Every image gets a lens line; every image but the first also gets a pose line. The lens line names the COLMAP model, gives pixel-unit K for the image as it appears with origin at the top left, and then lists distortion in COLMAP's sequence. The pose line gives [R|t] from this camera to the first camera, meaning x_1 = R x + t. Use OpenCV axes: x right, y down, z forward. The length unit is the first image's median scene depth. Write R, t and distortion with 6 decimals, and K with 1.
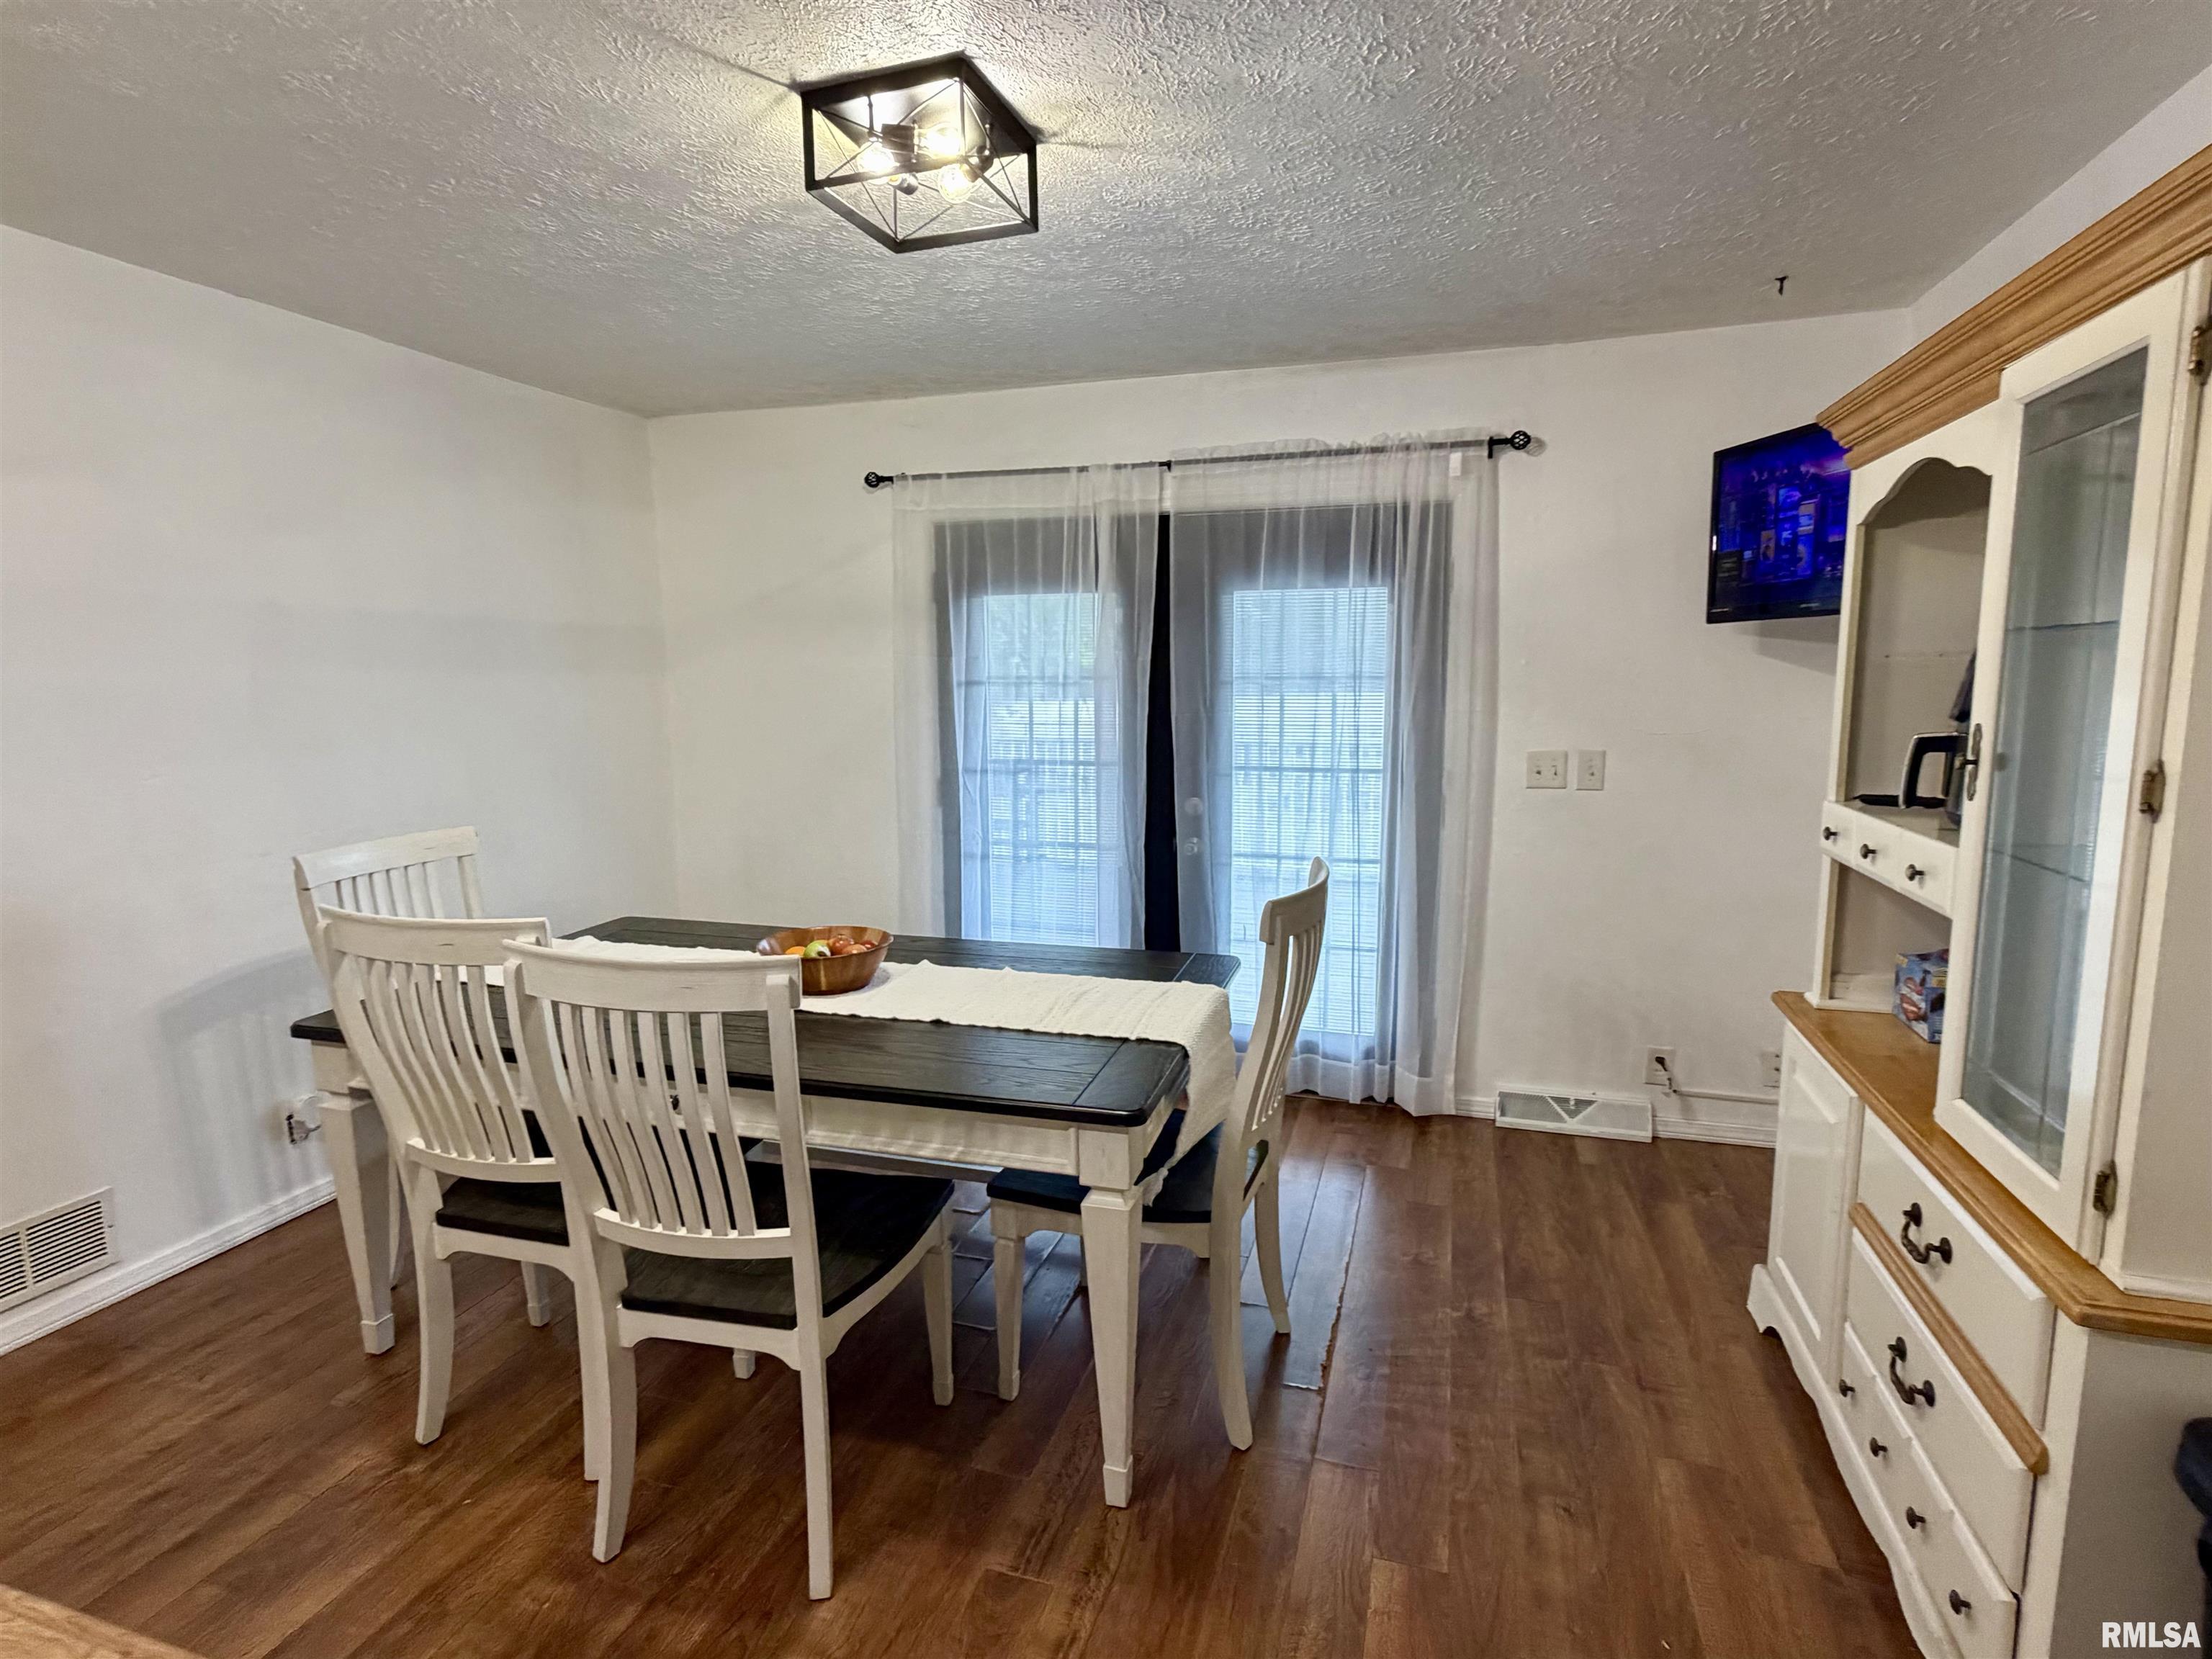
lens RADIAL K [[1092.6, 0, 1106.0], [0, 1092.6, 829.5], [0, 0, 1]] dist [-0.000997, -0.000035]
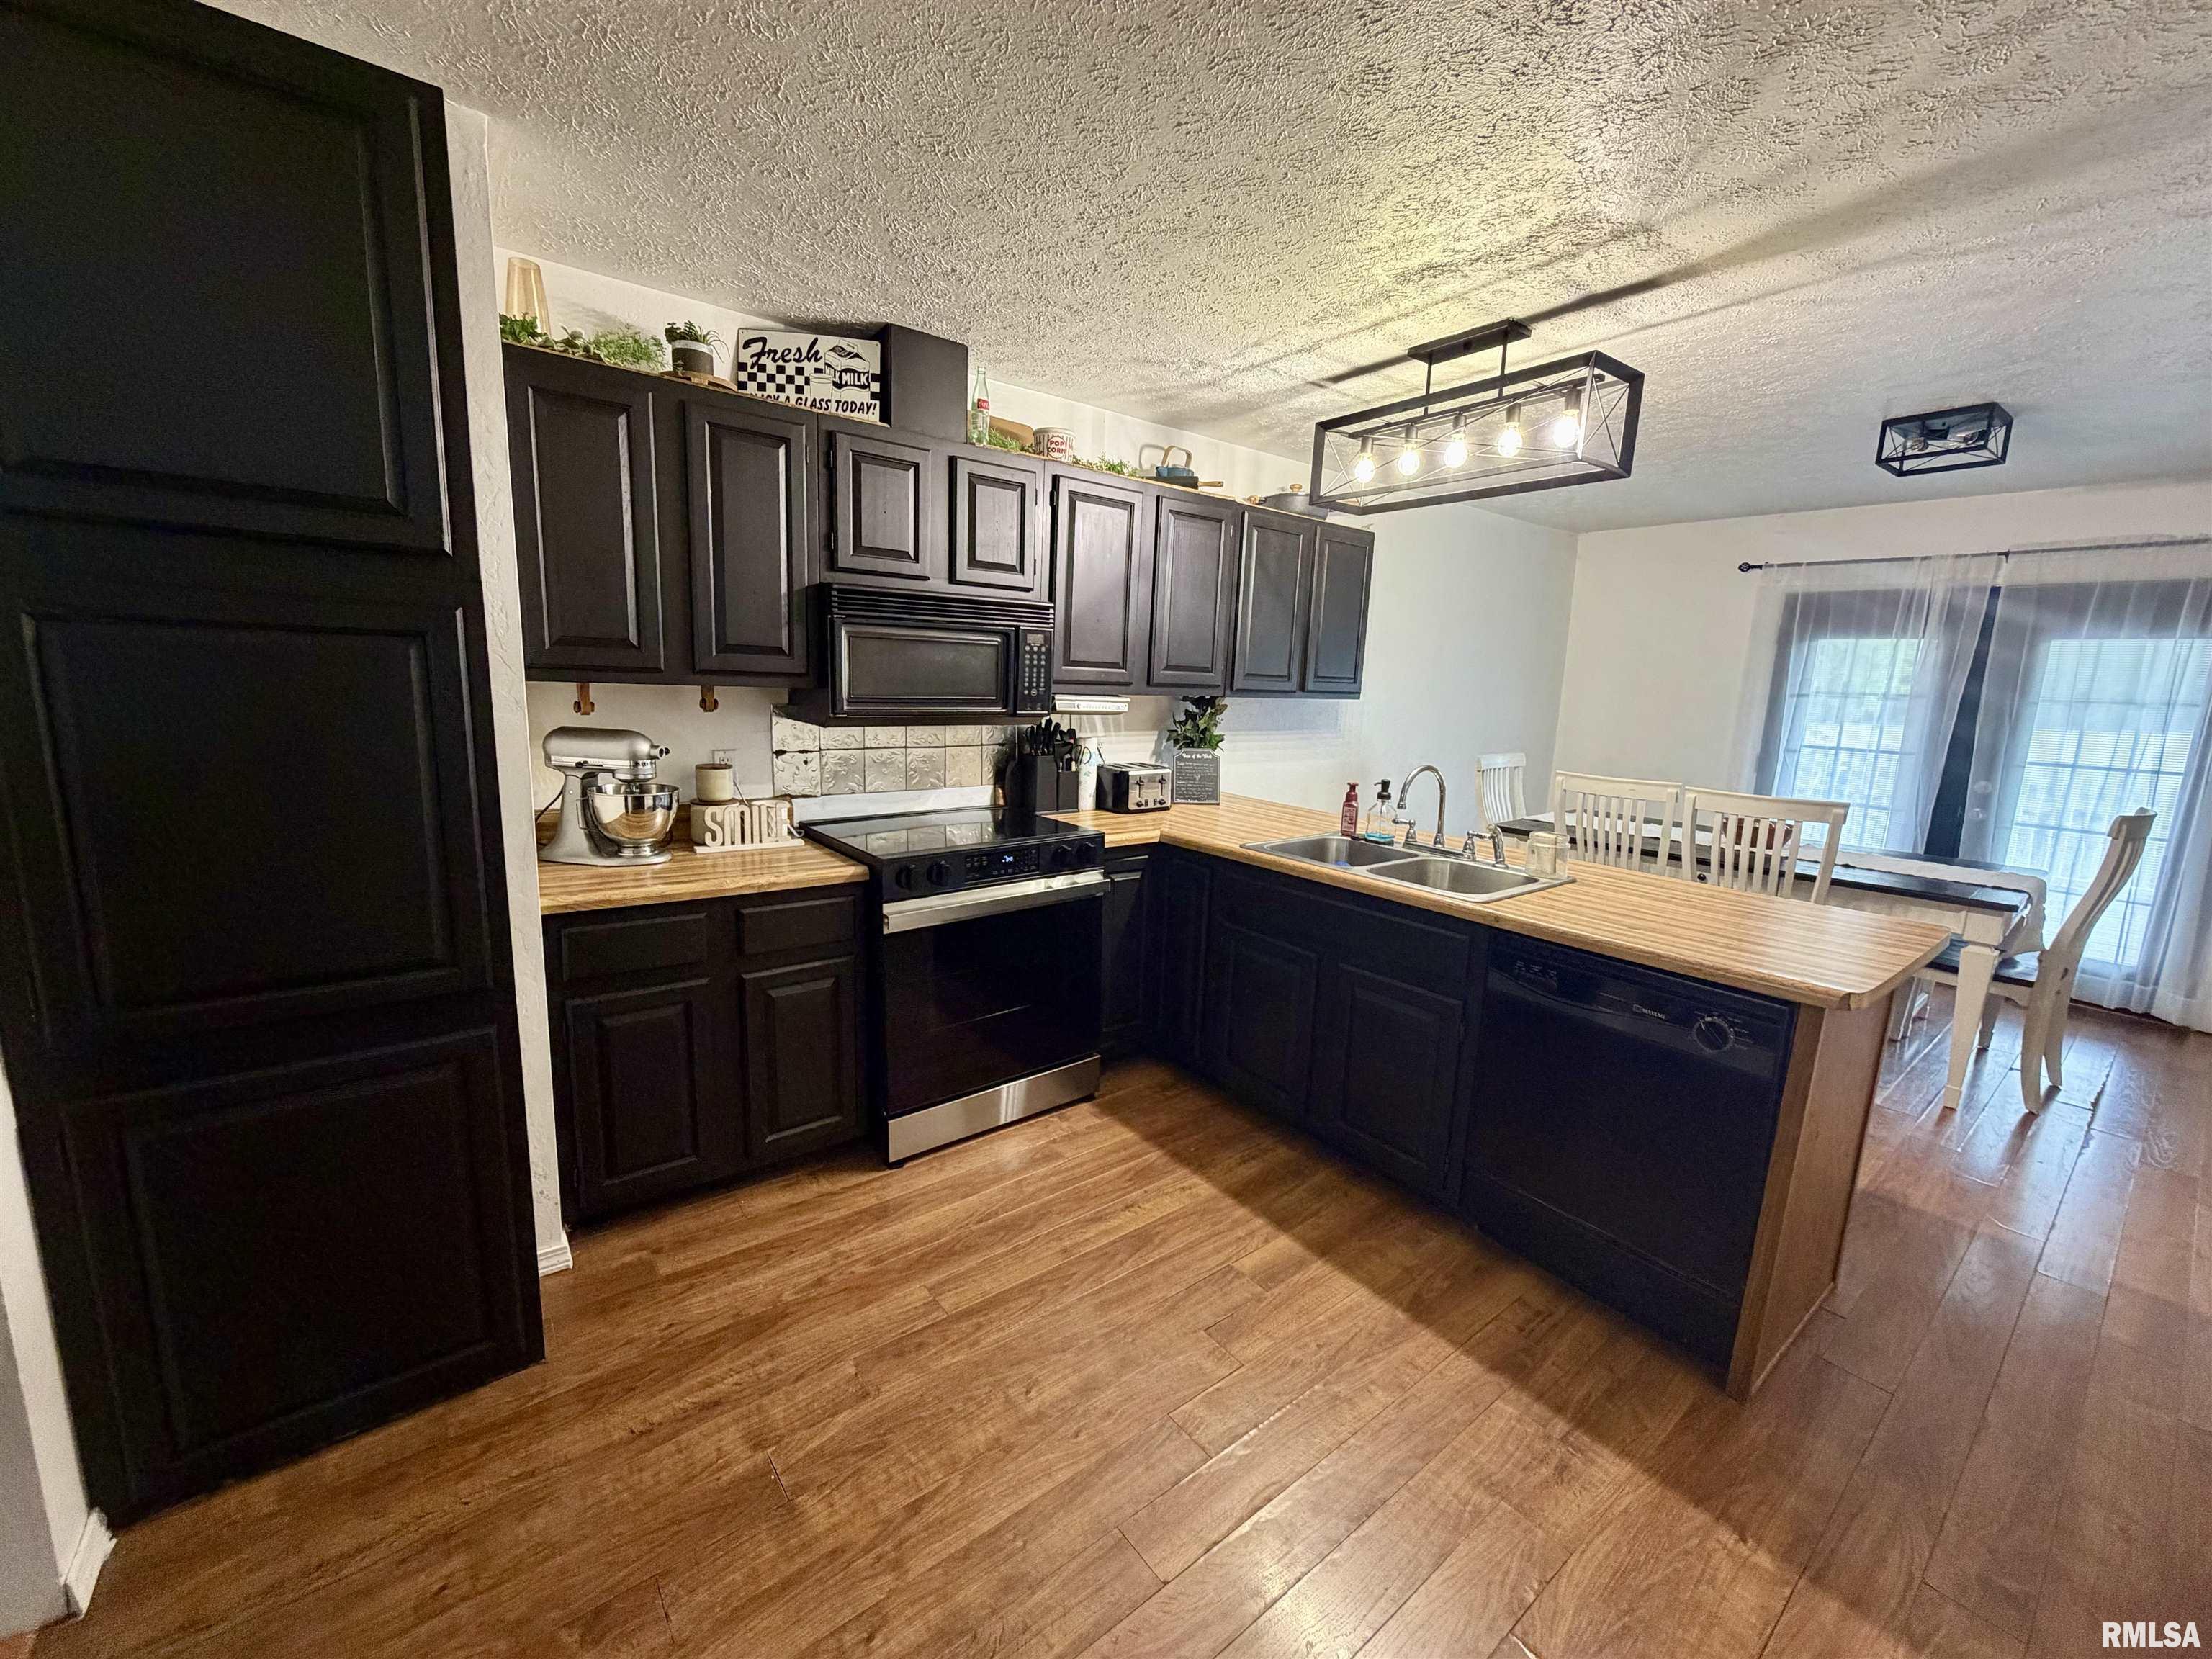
lens RADIAL K [[887.8, 0, 1106.0], [0, 887.8, 829.5], [0, 0, 1]] dist [-0.001022, 0.000426]
pose [[0.825096, 0.130272, -0.549770, -0.237229], [-0.118803, 0.991303, 0.056596, 0.111079], [0.552361, 0.018617, 0.833397, -0.658697]]
